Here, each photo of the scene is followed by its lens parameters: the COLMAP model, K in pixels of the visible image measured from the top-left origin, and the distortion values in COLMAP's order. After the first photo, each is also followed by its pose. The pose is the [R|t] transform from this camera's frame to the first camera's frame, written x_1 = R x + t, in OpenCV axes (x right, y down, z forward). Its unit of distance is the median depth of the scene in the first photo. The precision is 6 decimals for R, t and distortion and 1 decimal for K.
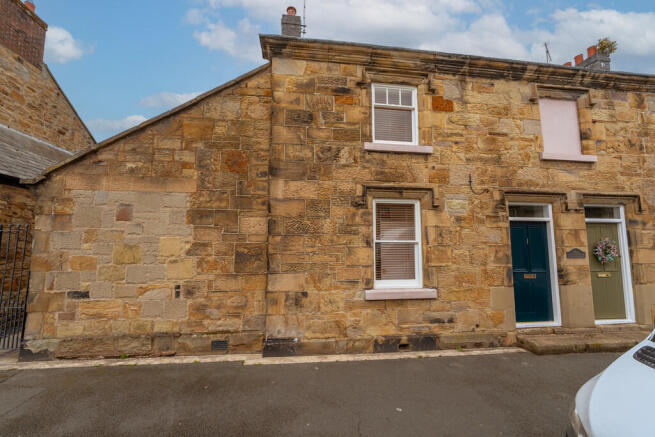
lens RADIAL K [[266.4, 0, 327.7], [0, 266.4, 218.7], [0, 0, 1]] dist [0.000430, -0.000323]
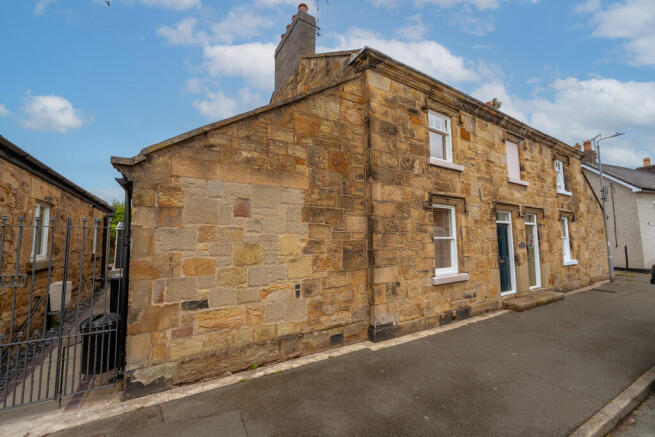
lens RADIAL K [[266.4, 0, 328.0], [0, 266.4, 218.5], [0, 0, 1]] dist [0.000430, -0.000323]
pose [[0.910986, 0.023250, 0.411782, -0.825750], [-0.028084, 0.999589, 0.005692, 0.000439], [-0.411480, -0.016750, 0.911265, 0.071935]]
